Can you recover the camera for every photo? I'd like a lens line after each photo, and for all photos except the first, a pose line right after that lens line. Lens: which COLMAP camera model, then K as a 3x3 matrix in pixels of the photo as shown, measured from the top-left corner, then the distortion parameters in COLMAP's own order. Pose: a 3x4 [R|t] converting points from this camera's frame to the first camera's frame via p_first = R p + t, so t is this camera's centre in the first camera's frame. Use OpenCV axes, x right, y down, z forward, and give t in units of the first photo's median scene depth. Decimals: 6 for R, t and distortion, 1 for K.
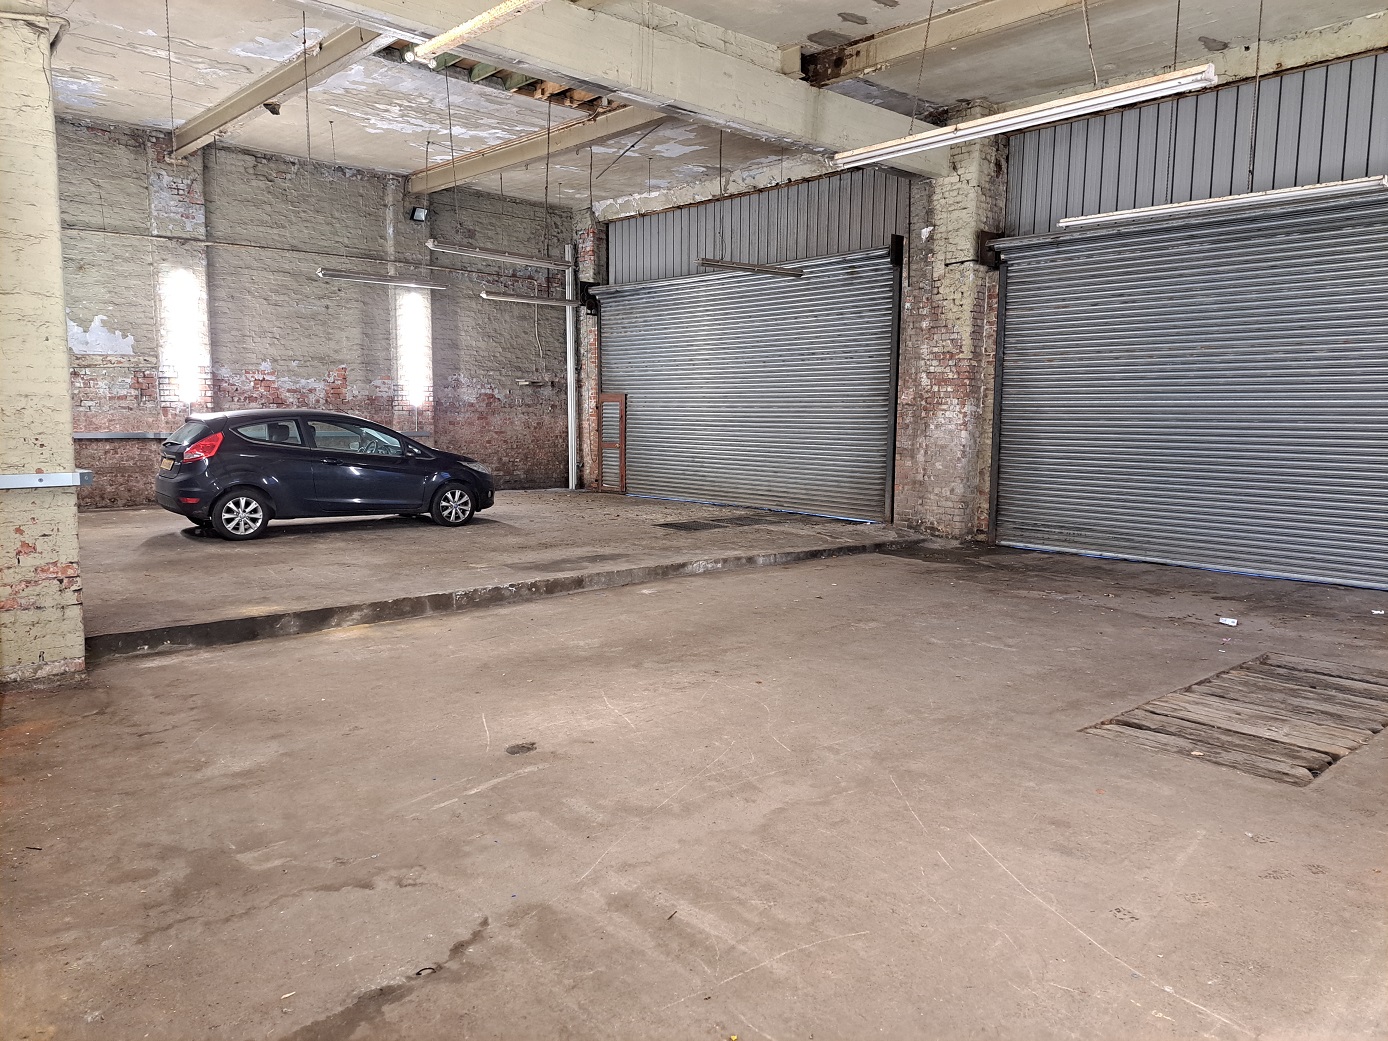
lens RADIAL K [[990.1, 0, 694.5], [0, 990.1, 527.5], [0, 0, 1]] dist [0.041483, -0.035001]
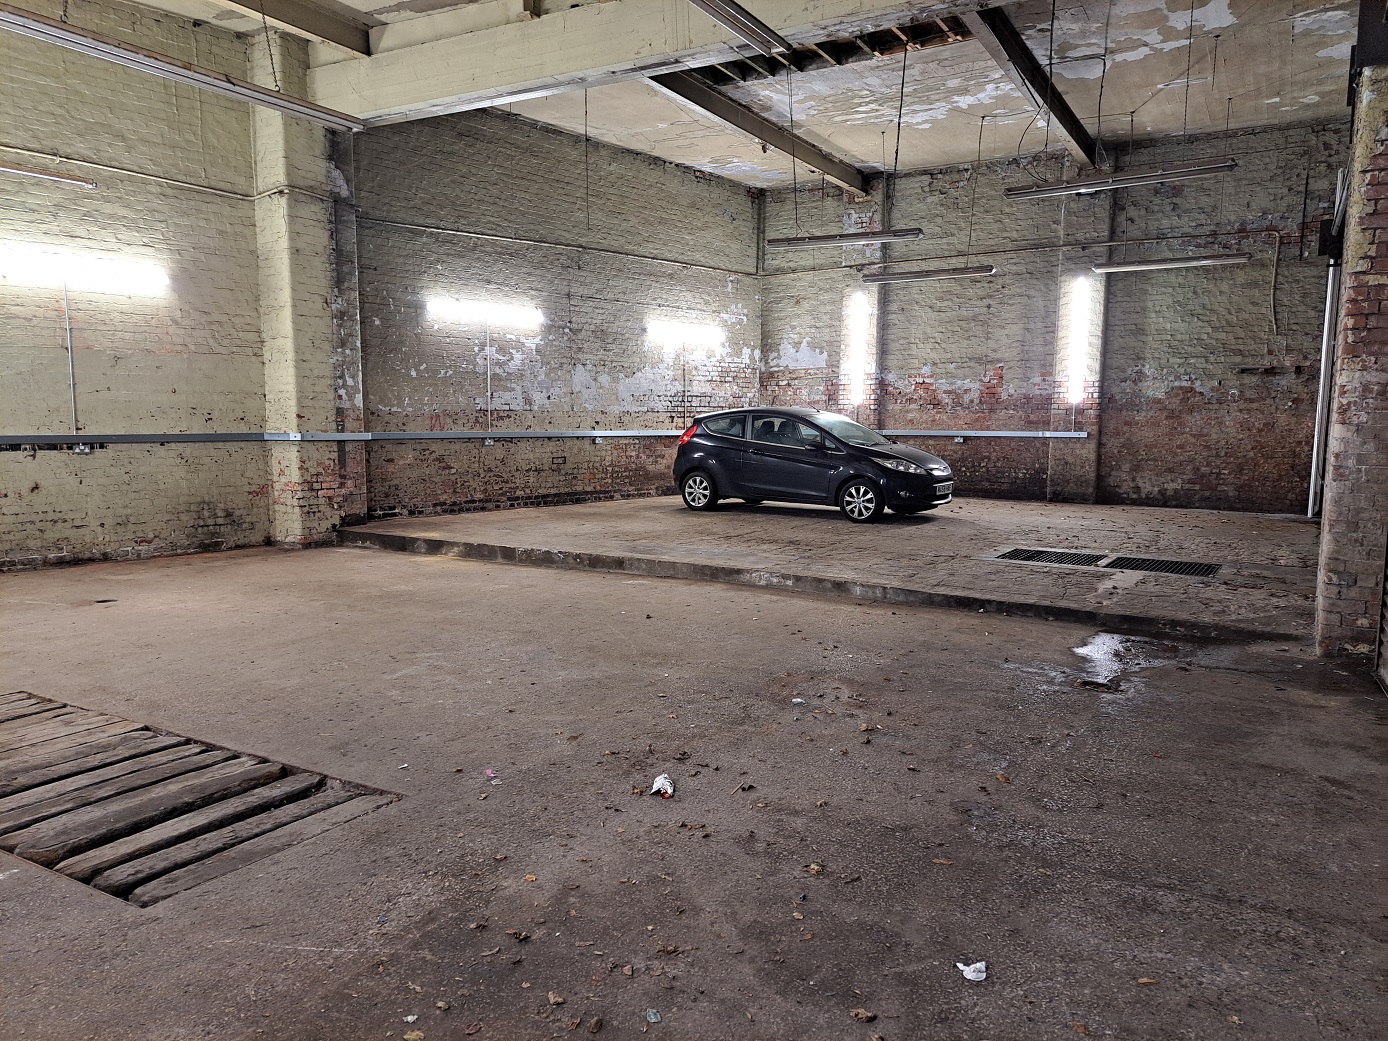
lens RADIAL K [[990.1, 0, 730.6], [0, 990.1, 555.9], [0, 0, 1]] dist [0.041483, -0.035001]
pose [[0.287042, 0.123251, -0.949956, 0.555777], [-0.114239, 0.989015, 0.093800, -0.038920], [0.951082, 0.081597, 0.297969, 0.493694]]
